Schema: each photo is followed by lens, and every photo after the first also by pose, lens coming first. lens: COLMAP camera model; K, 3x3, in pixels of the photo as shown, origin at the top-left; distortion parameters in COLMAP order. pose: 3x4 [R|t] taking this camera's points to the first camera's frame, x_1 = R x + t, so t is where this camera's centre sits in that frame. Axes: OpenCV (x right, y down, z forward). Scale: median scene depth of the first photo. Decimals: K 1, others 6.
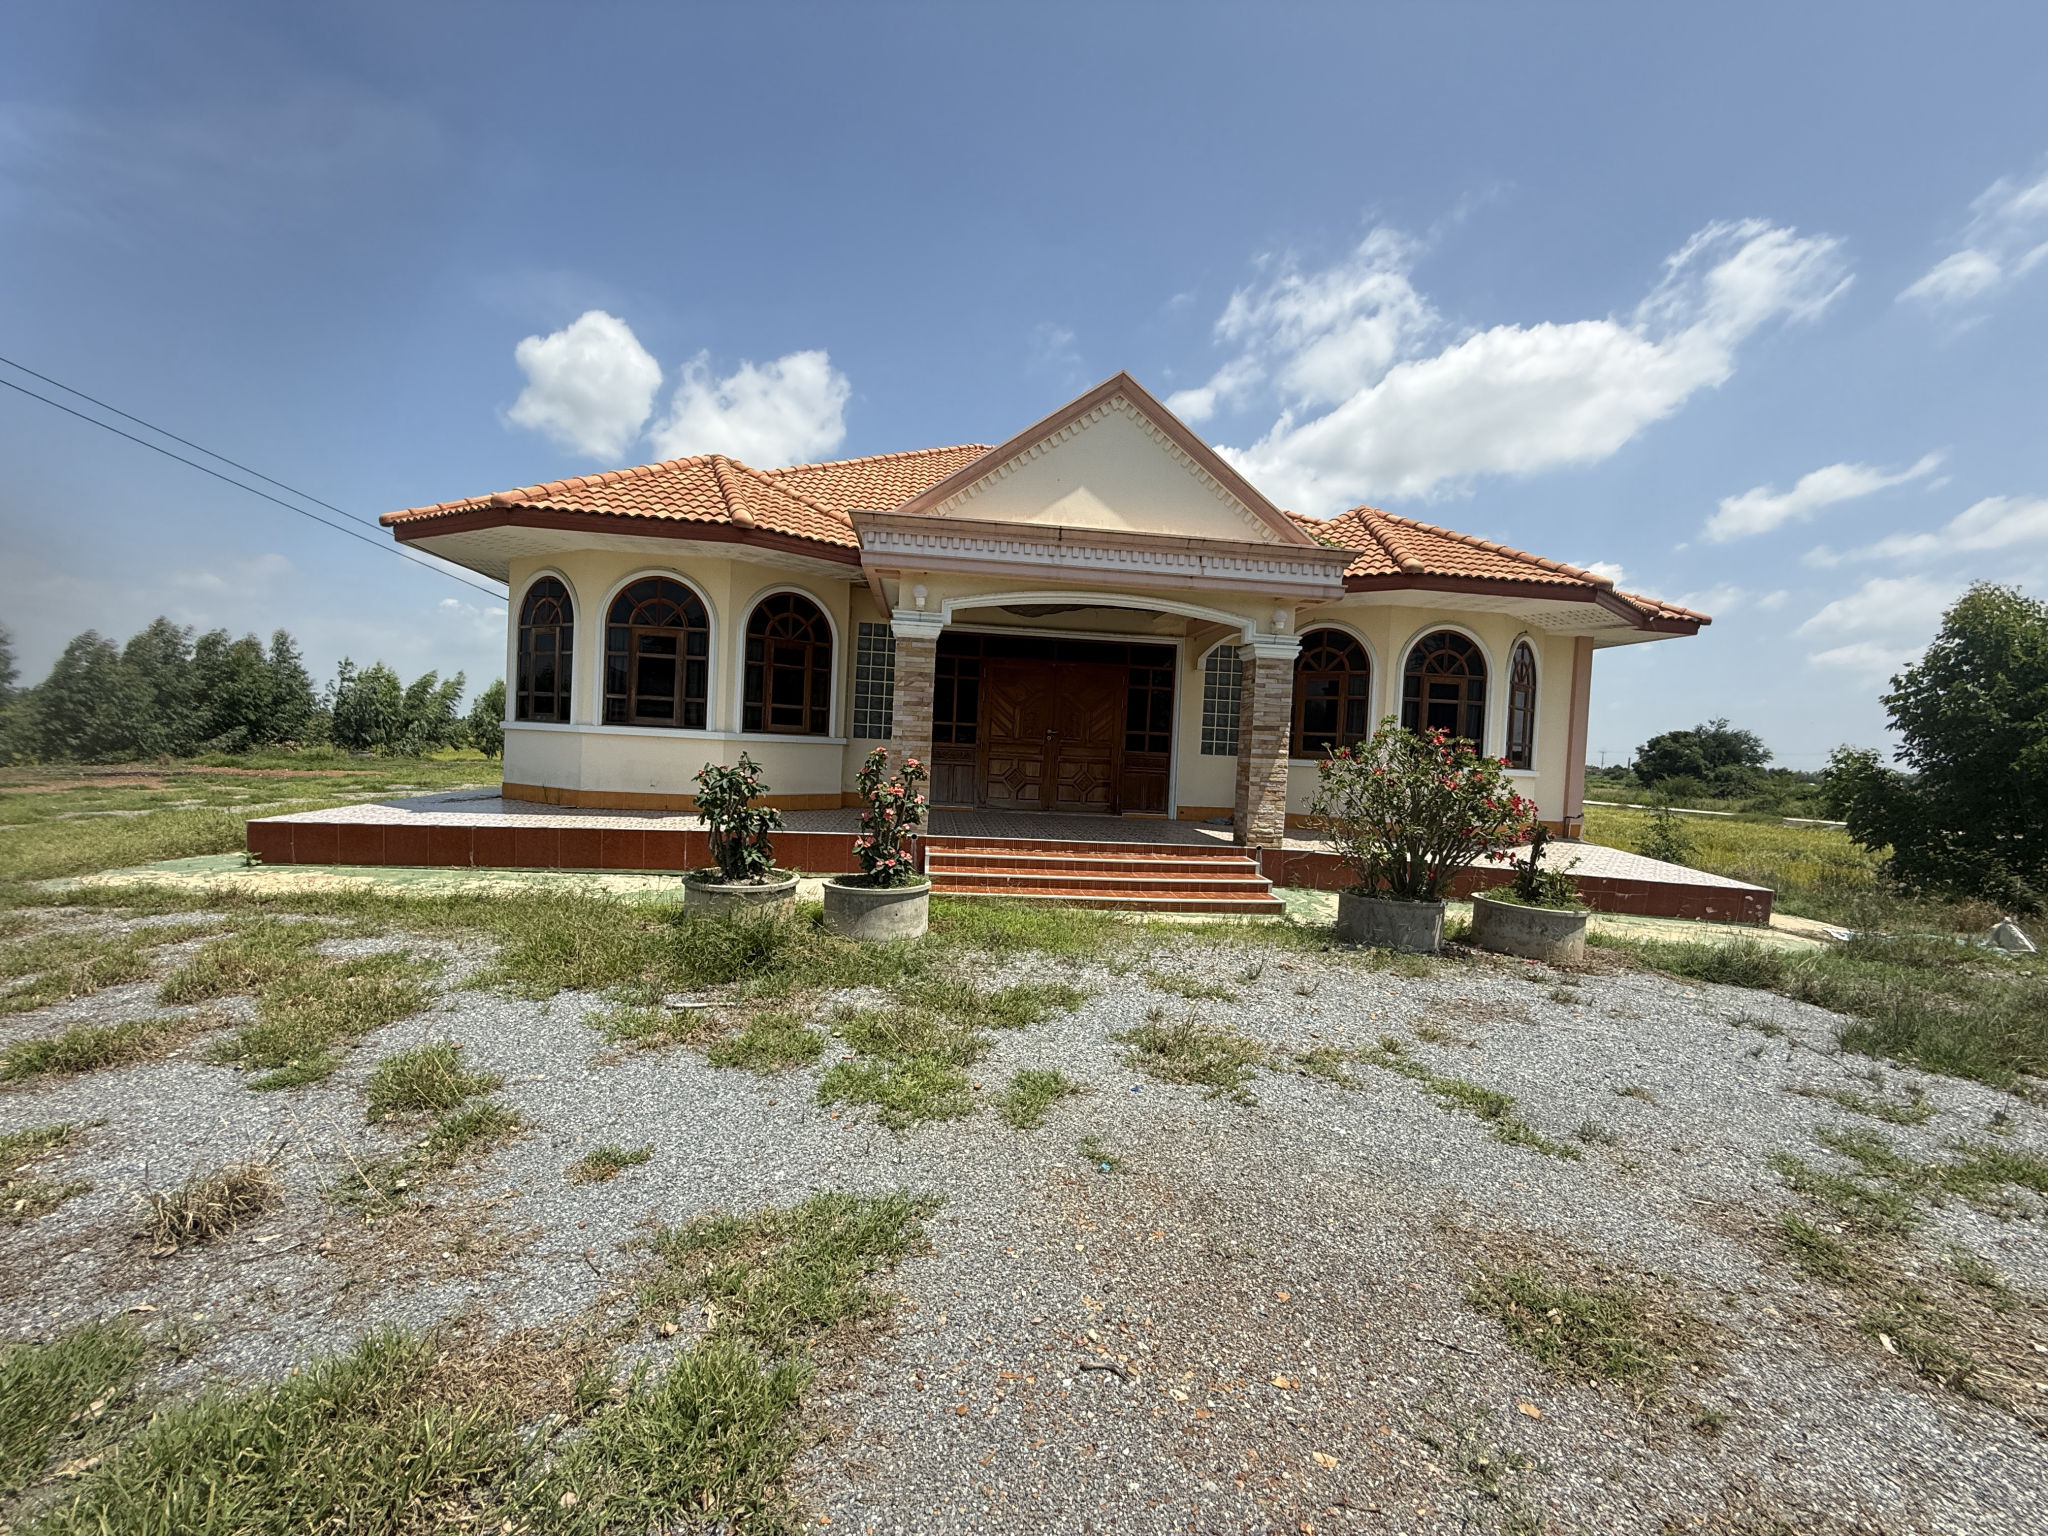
lens RADIAL K [[818.1, 0, 1017.6], [0, 818.1, 763.6], [0, 0, 1]] dist [-0.000969, -0.000136]
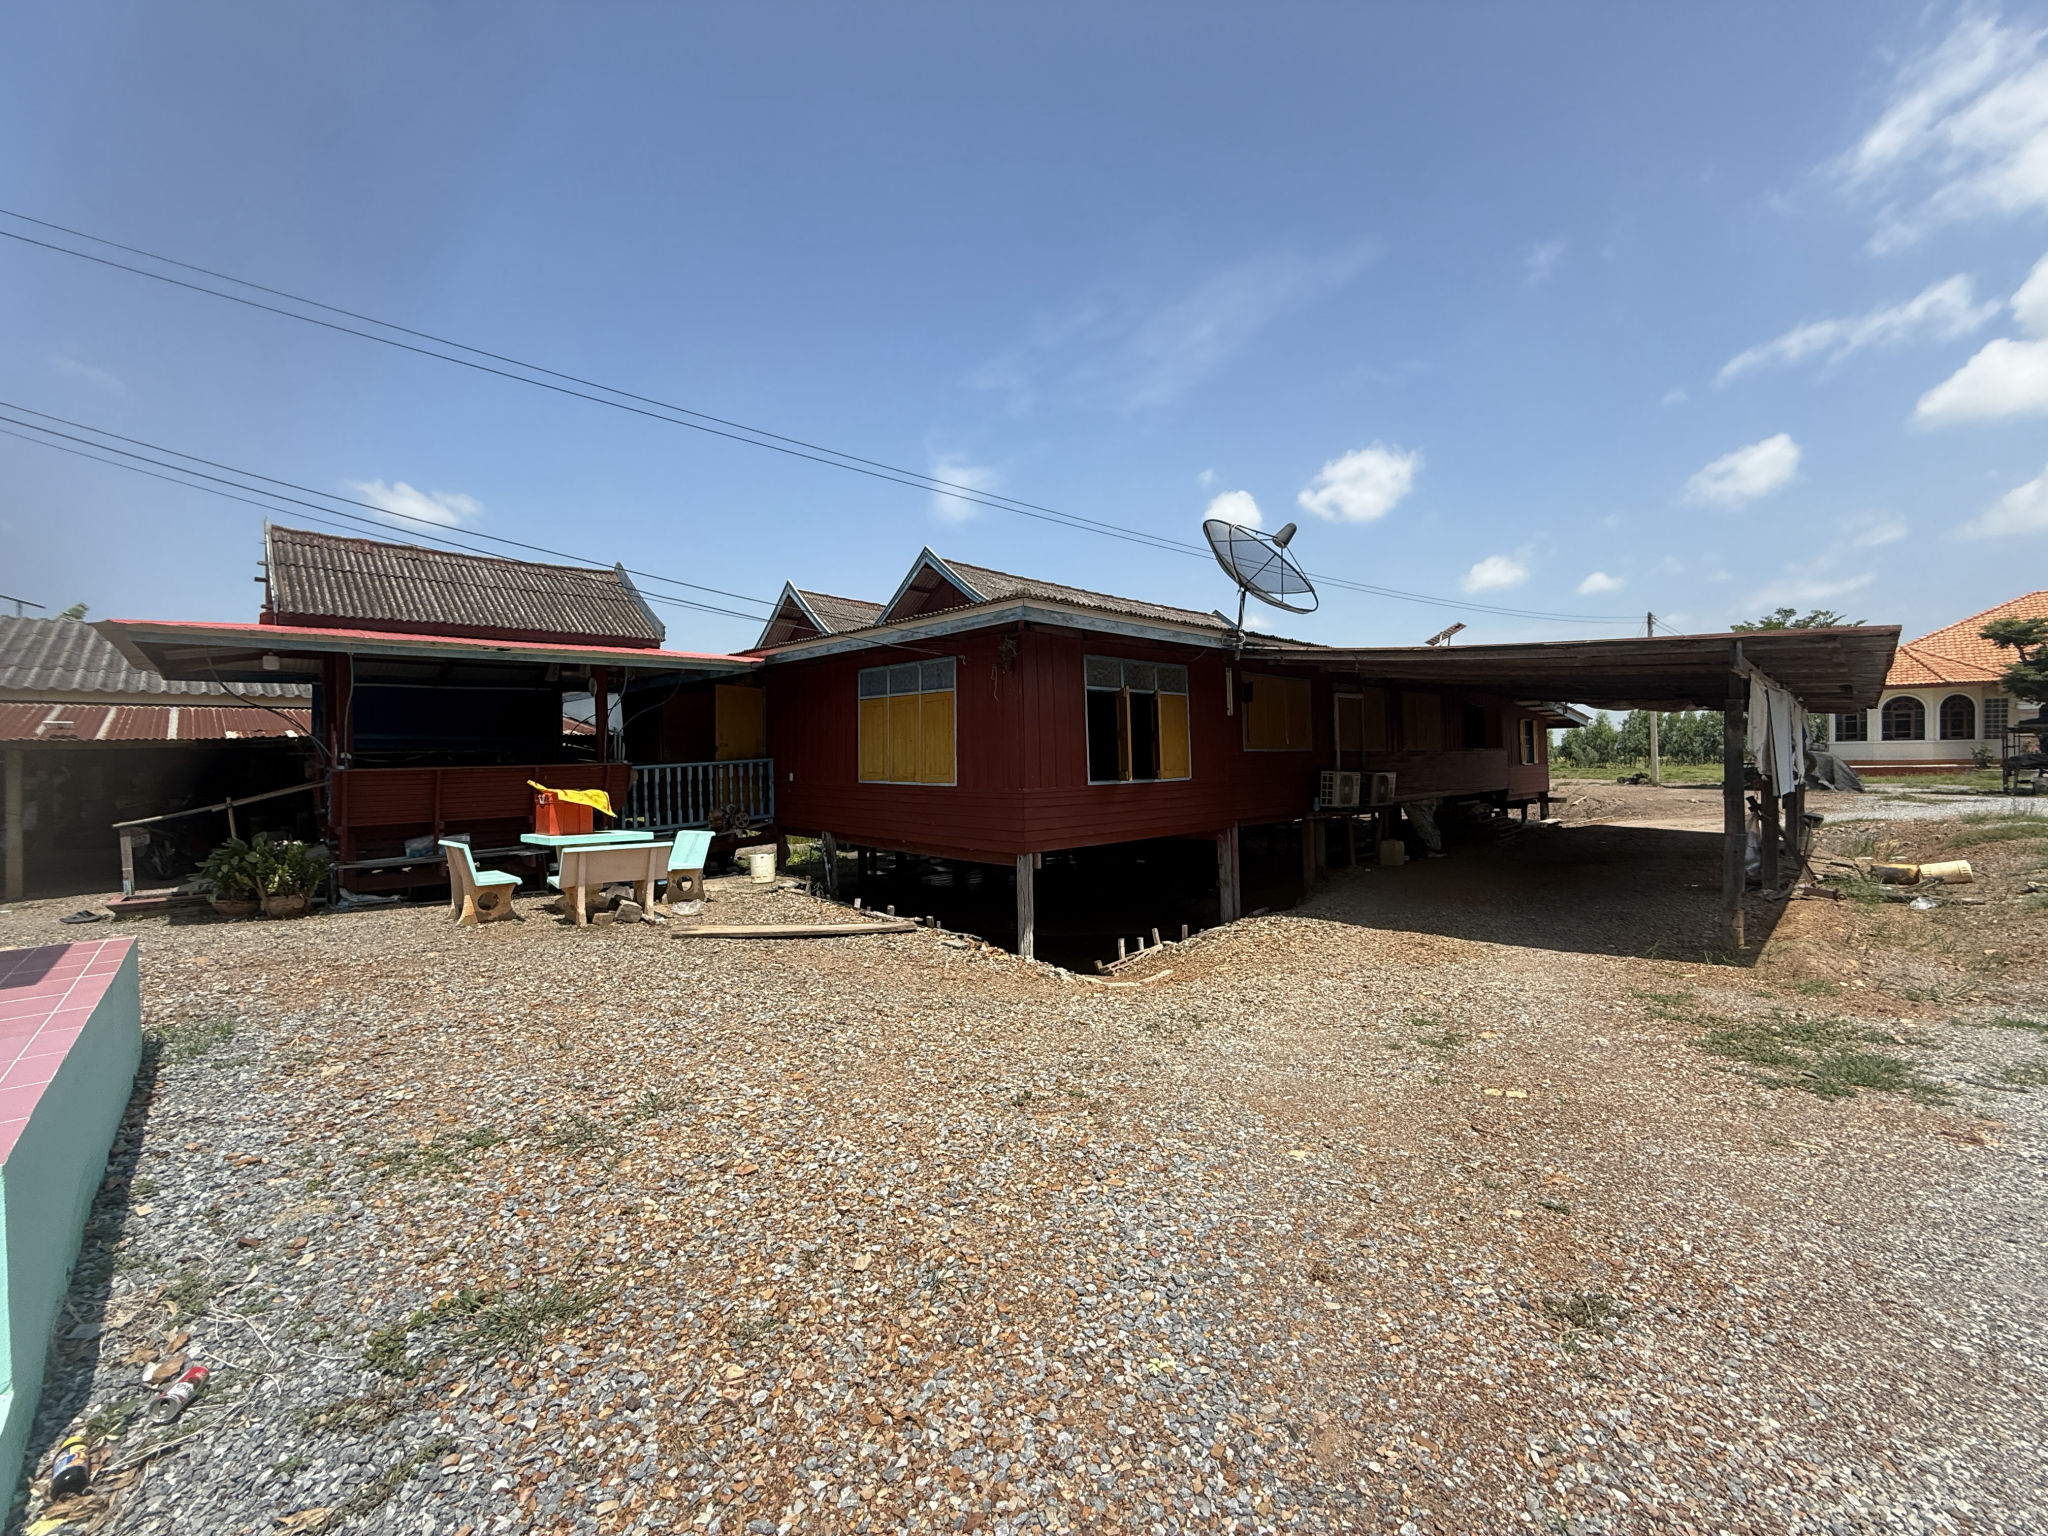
lens RADIAL K [[818.1, 0, 1017.6], [0, 818.1, 763.6], [0, 0, 1]] dist [-0.000969, -0.000136]
pose [[0.623574, -0.050868, -0.780107, -0.093164], [0.010158, 0.998324, -0.056978, 0.207656], [0.781698, 0.027606, 0.623046, -3.941760]]
